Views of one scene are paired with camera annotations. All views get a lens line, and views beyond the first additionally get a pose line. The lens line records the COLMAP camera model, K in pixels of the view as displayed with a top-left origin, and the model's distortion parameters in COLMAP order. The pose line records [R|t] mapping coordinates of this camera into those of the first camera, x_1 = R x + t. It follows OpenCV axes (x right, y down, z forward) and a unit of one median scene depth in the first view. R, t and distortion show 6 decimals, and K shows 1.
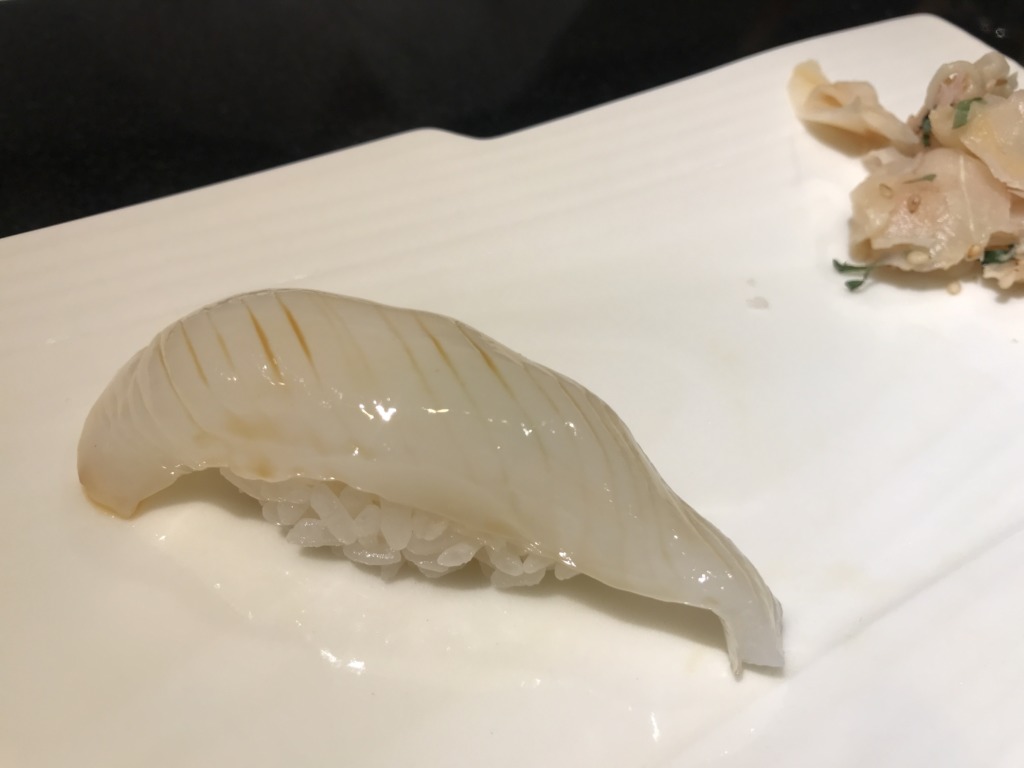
lens RADIAL K [[890.8, 0, 516.3], [0, 890.8, 388.5], [0, 0, 1]] dist [0.026245, -0.071841]
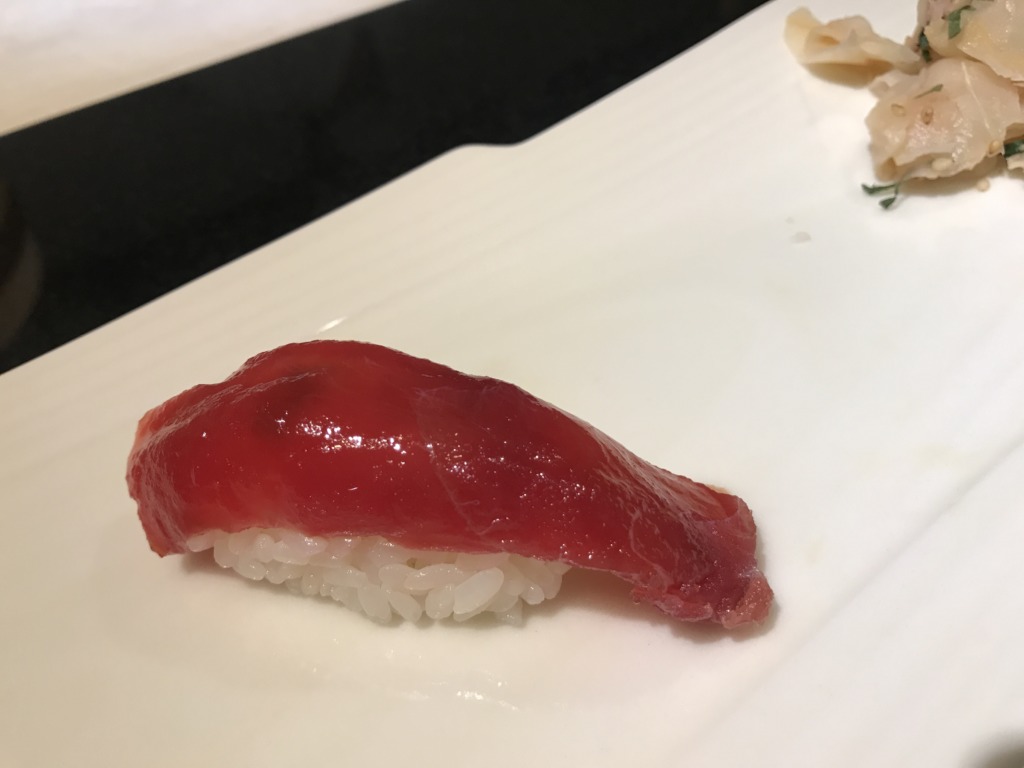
lens RADIAL K [[890.8, 0, 505.6], [0, 890.8, 385.7], [0, 0, 1]] dist [0.026245, -0.071841]
pose [[0.977364, -0.200747, -0.066787, -0.035603], [0.199138, 0.979512, -0.030004, 0.037692], [0.071442, 0.016025, 0.997316, -0.082320]]
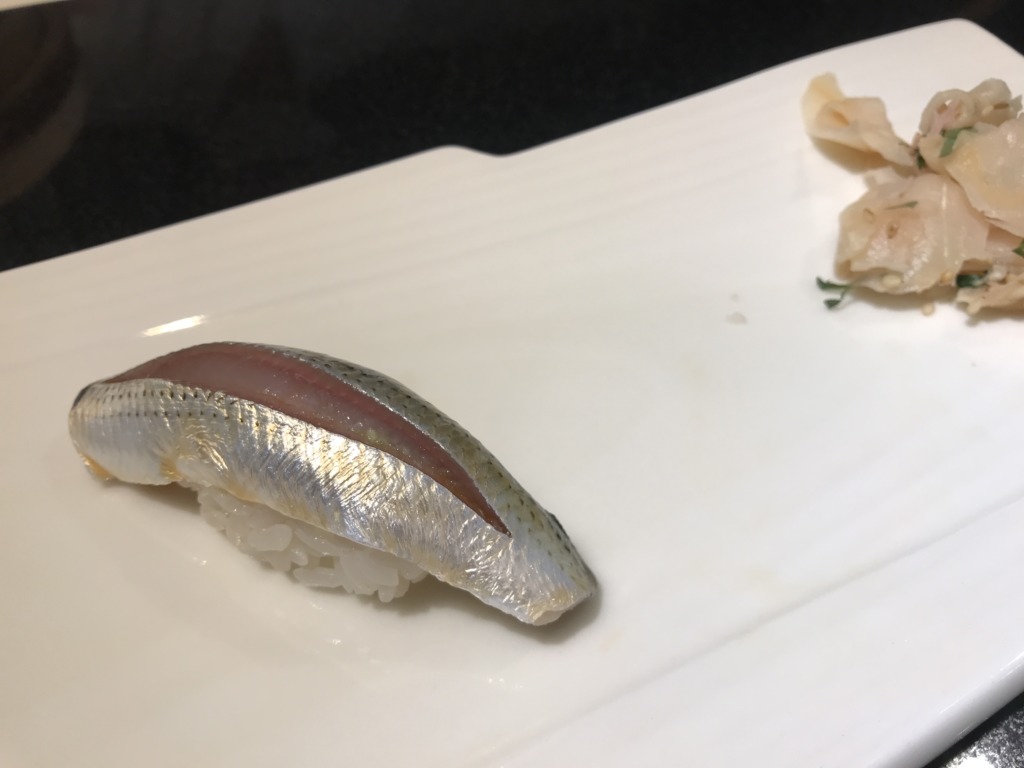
lens RADIAL K [[890.8, 0, 518.9], [0, 890.8, 387.8], [0, 0, 1]] dist [0.026245, -0.071841]
pose [[0.993678, 0.044790, -0.102943, 0.116772], [-0.037937, 0.996991, 0.067597, -0.071902], [0.105661, -0.063264, 0.992388, -0.117778]]
